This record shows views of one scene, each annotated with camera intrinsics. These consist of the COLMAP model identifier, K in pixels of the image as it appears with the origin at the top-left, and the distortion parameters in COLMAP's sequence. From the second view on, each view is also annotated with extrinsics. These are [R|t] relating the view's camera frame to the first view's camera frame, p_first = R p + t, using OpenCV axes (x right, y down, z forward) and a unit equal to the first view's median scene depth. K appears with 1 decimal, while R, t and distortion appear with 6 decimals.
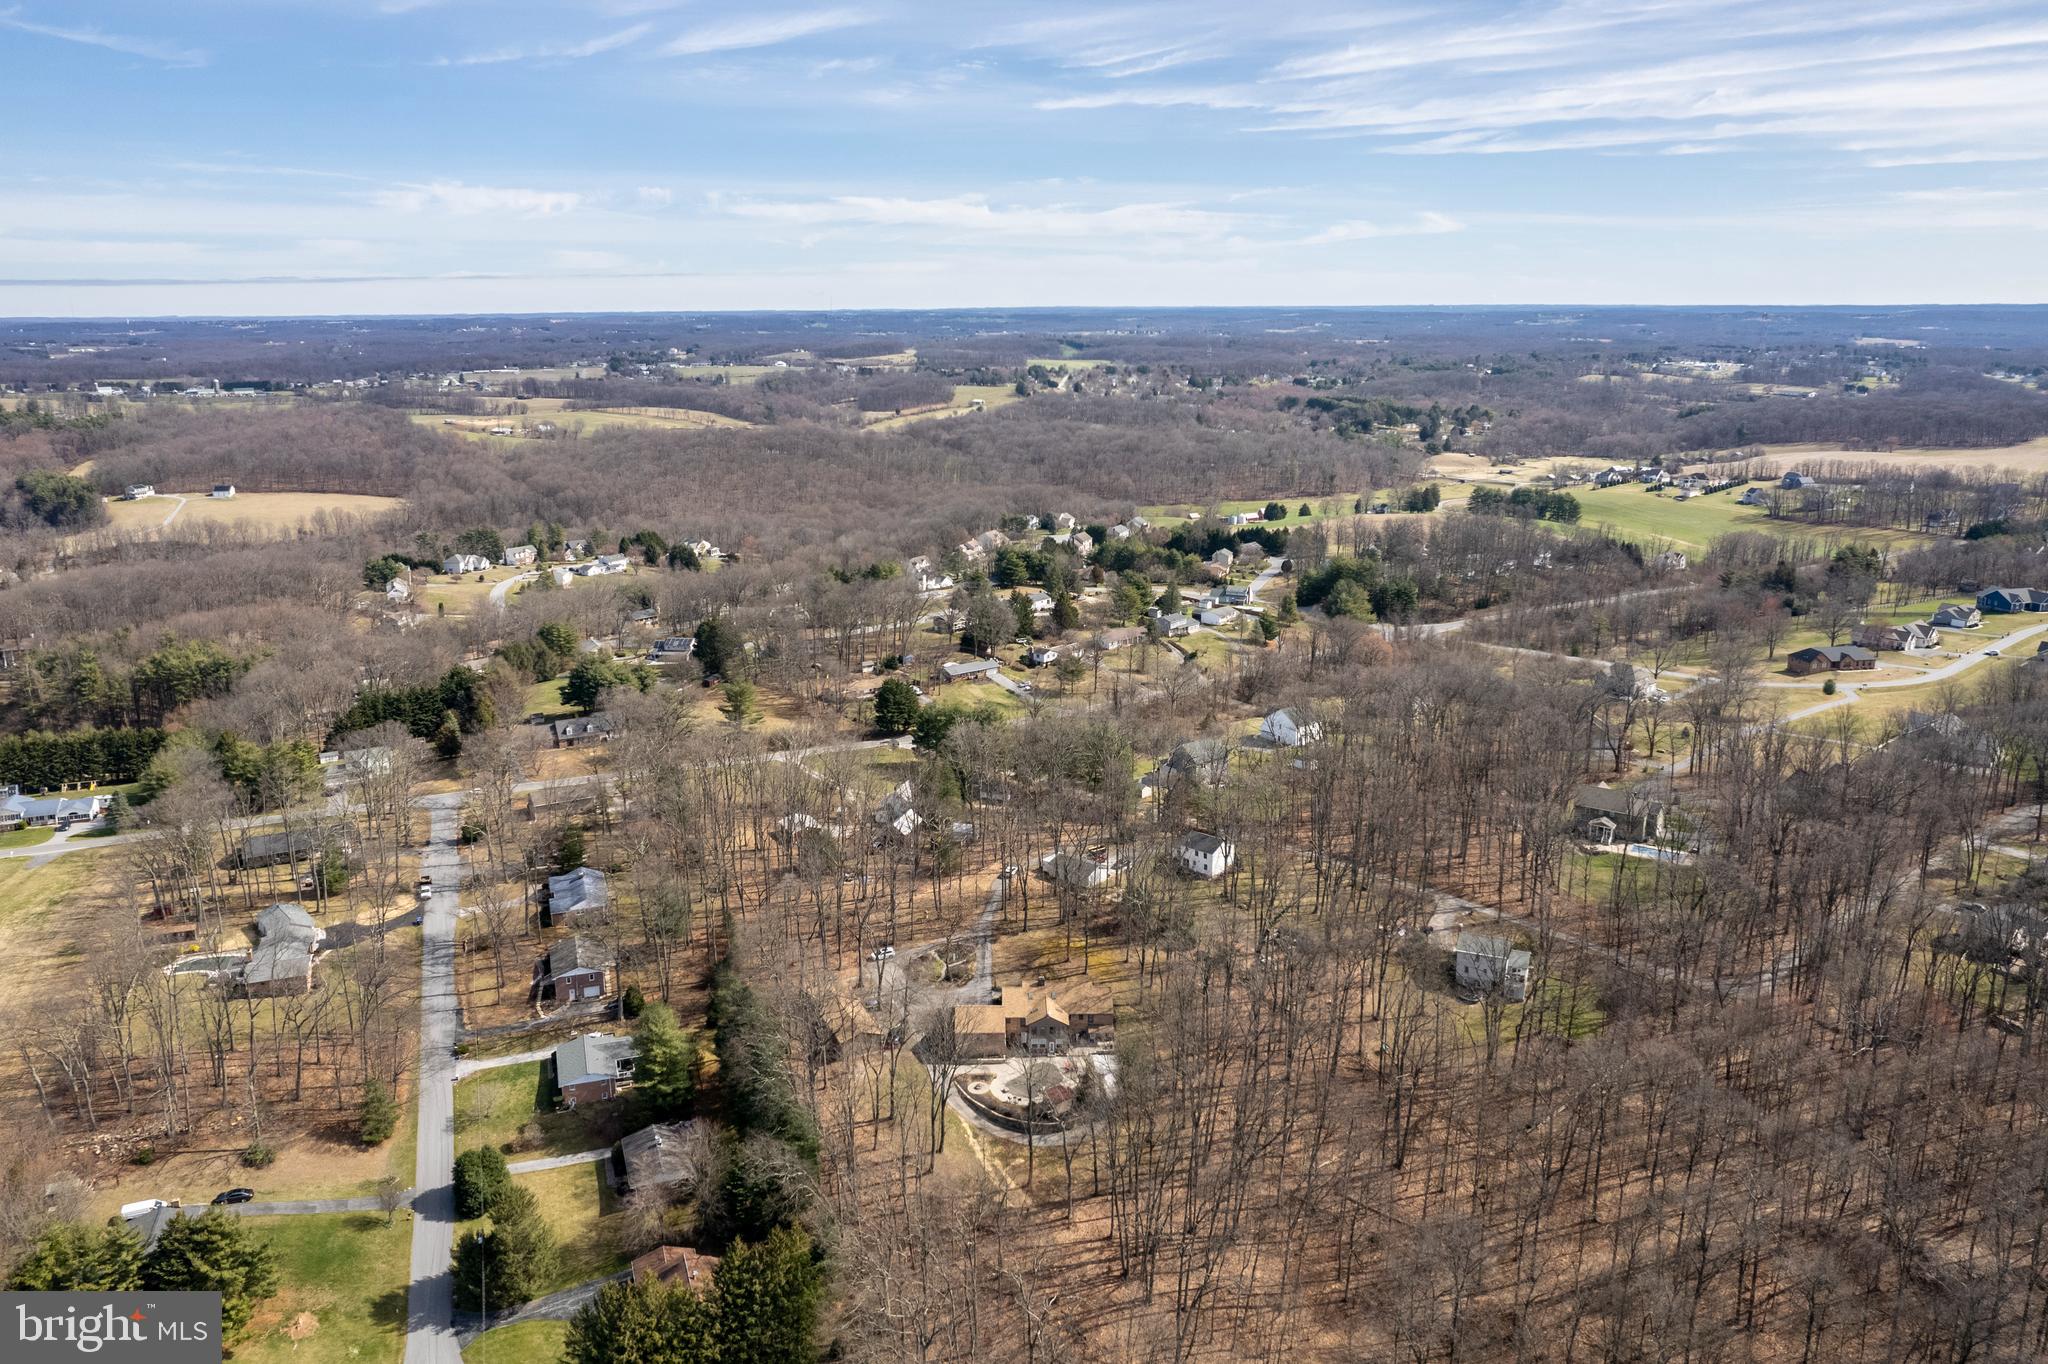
lens RADIAL K [[1388.6, 0, 977.2], [0, 1388.6, 679.4], [0, 0, 1]] dist [-0.004786, -0.005008]
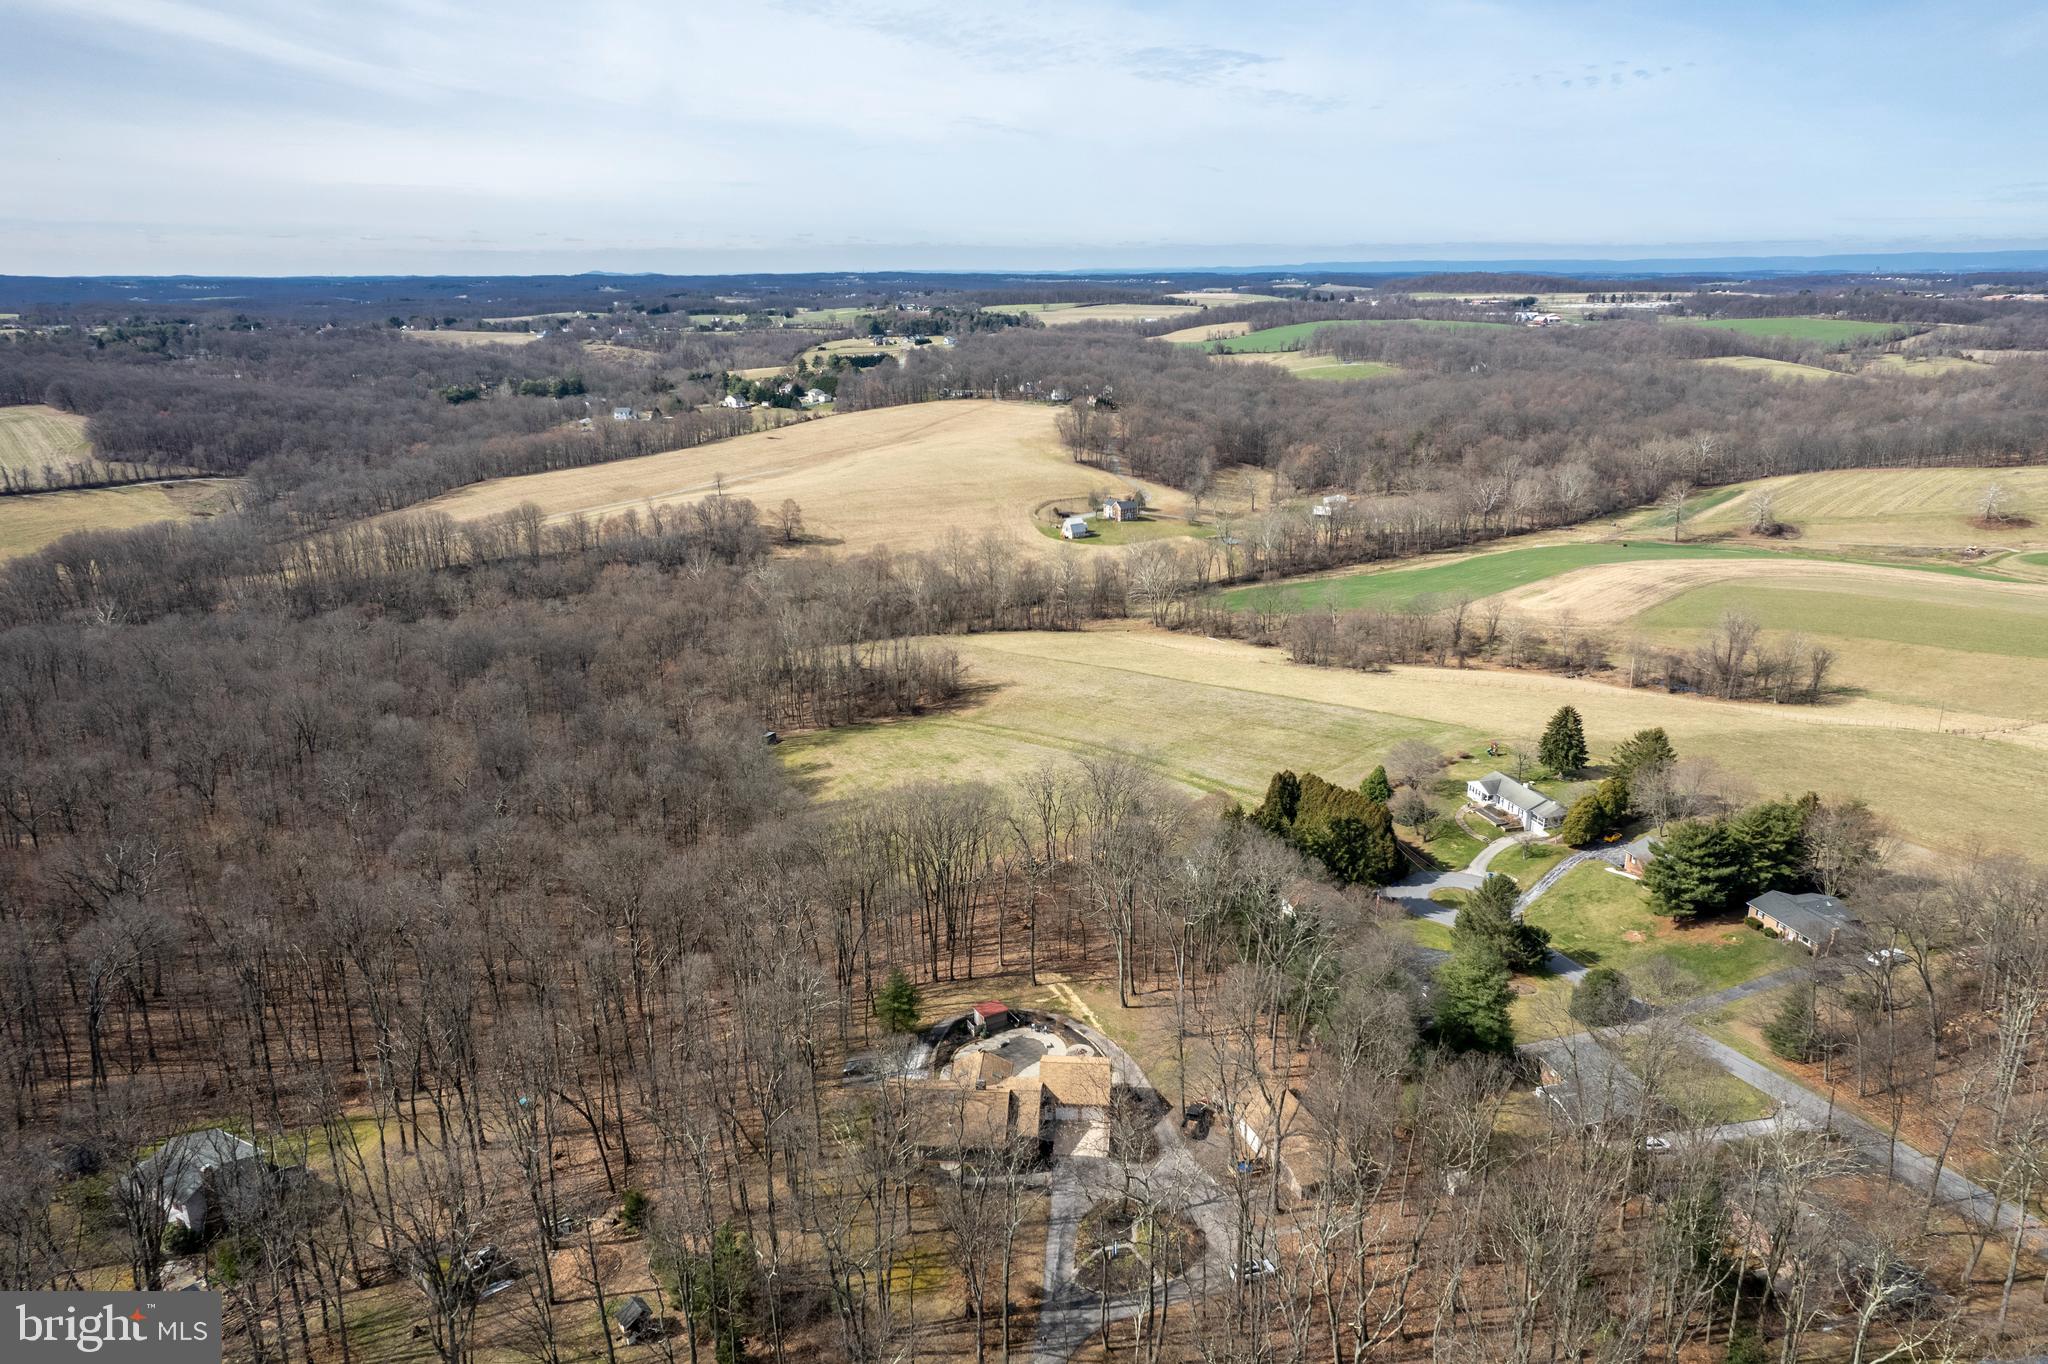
lens RADIAL K [[1273.8, 0, 1024.0], [0, 1273.8, 682.0], [0, 0, 1]] dist [-0.029057, 0.059207]
pose [[-0.997776, -0.011626, 0.065637, -0.008363], [0.024884, 0.848531, 0.528560, -0.197300], [-0.061840, 0.529018, -0.846354, 1.058325]]
